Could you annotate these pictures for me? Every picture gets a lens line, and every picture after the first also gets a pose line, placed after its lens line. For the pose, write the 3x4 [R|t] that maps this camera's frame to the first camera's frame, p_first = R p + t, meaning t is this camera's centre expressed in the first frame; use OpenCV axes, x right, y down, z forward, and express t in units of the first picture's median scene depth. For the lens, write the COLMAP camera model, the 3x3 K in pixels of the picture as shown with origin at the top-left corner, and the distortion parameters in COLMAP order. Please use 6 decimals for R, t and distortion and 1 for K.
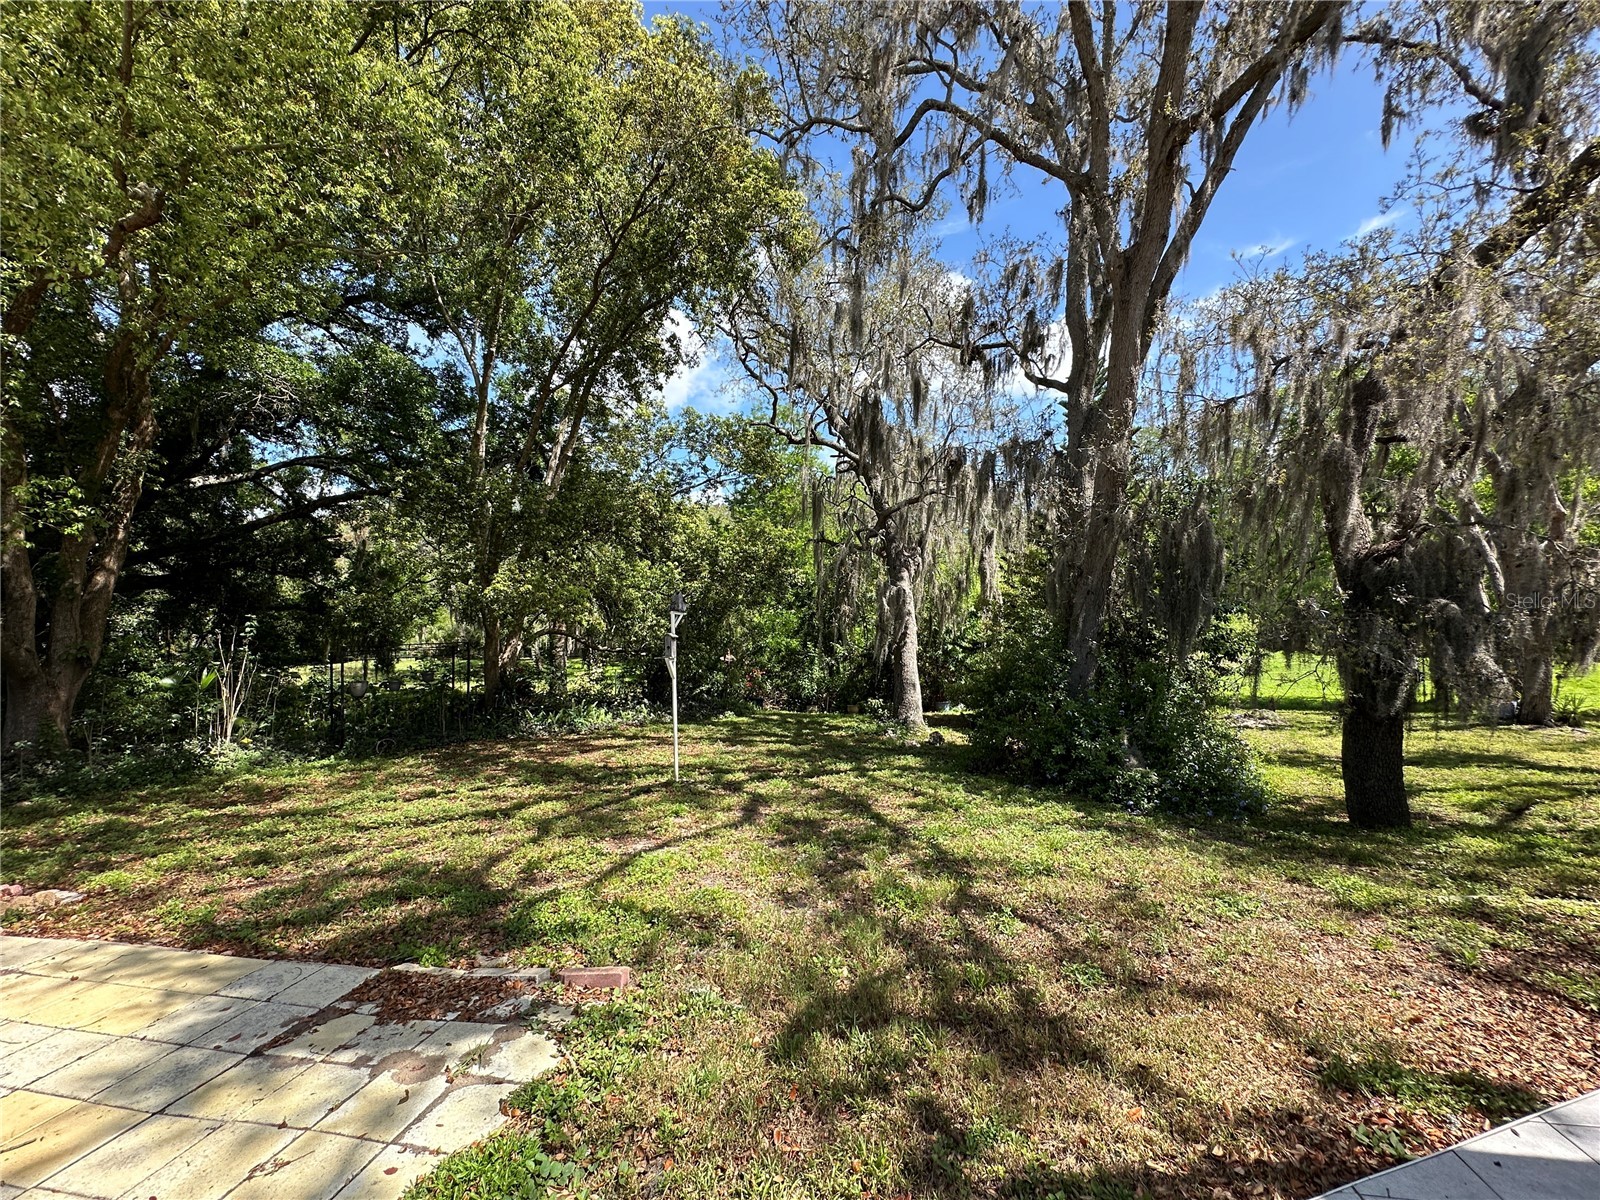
lens RADIAL K [[639.7, 0, 807.2], [0, 639.7, 606.8], [0, 0, 1]] dist [-0.006264, 0.001395]
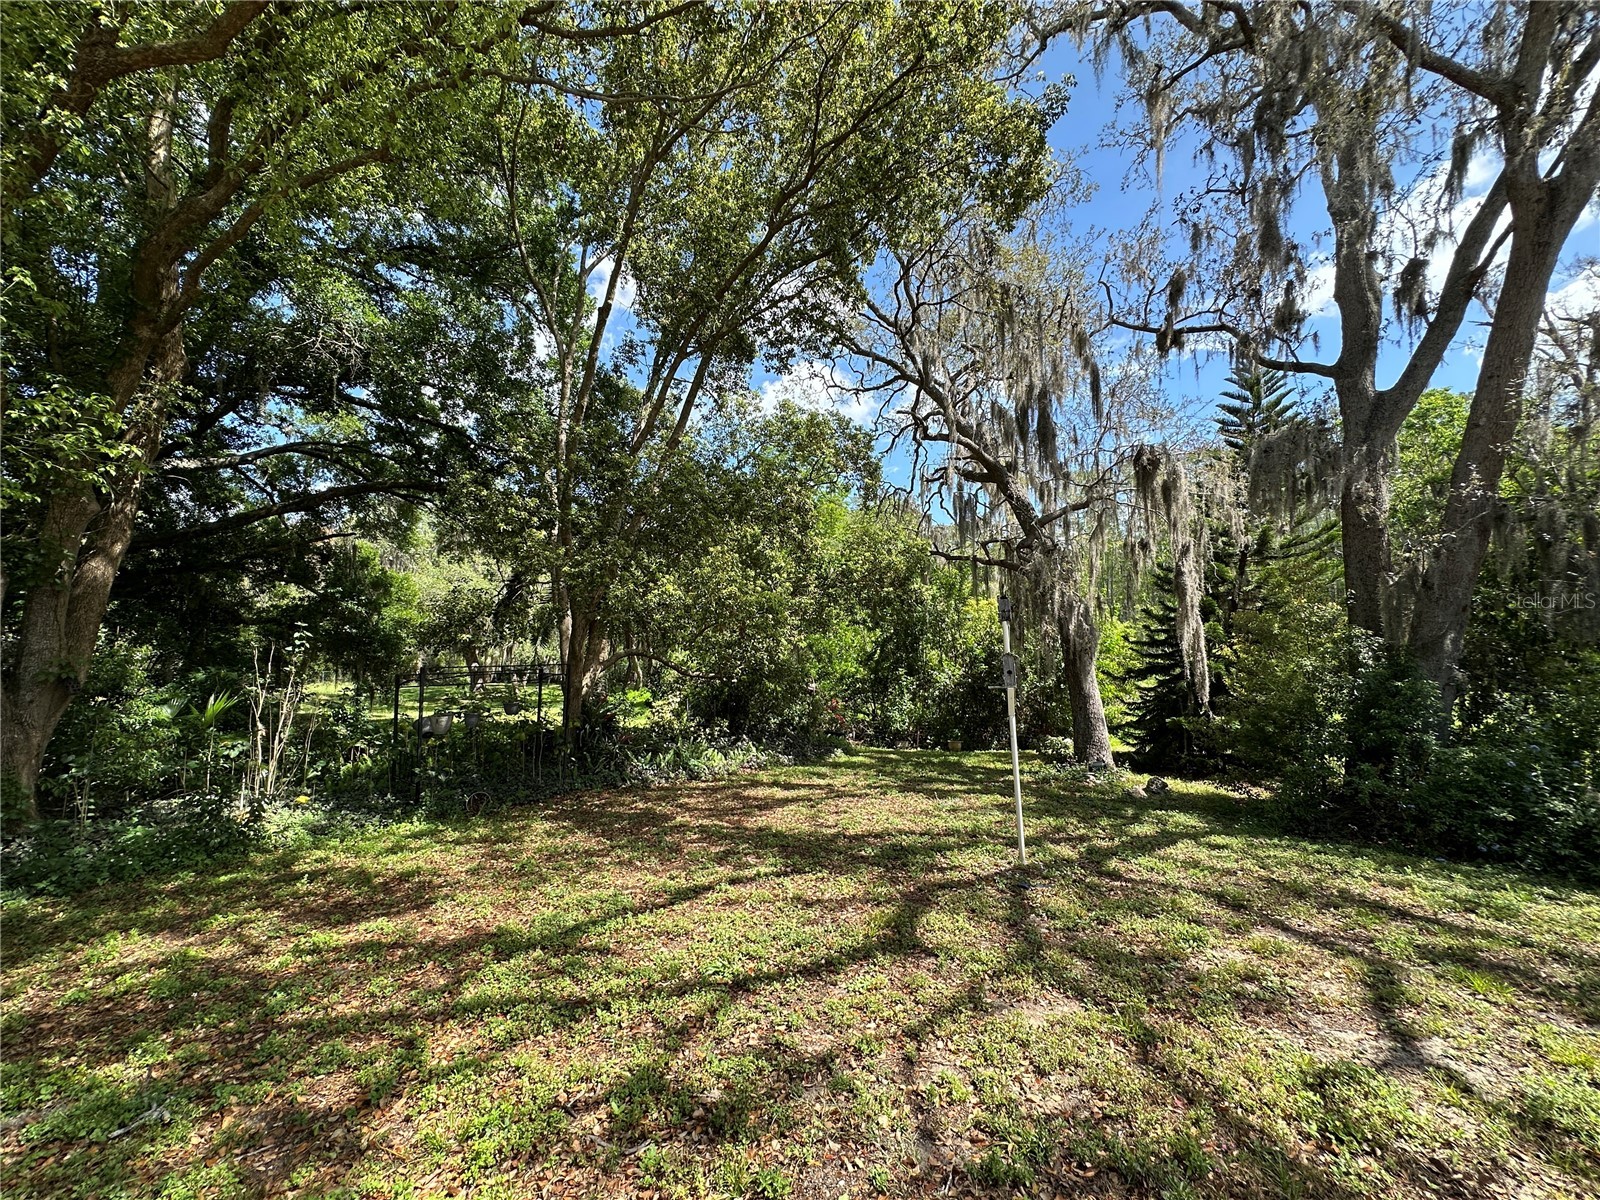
lens RADIAL K [[639.7, 0, 800.3], [0, 639.7, 602.6], [0, 0, 1]] dist [-0.006264, 0.001395]
pose [[0.996782, 0.018847, 0.077914, -0.300775], [-0.014962, 0.998629, -0.050155, 0.014926], [-0.078753, 0.048828, 0.995698, 0.185665]]
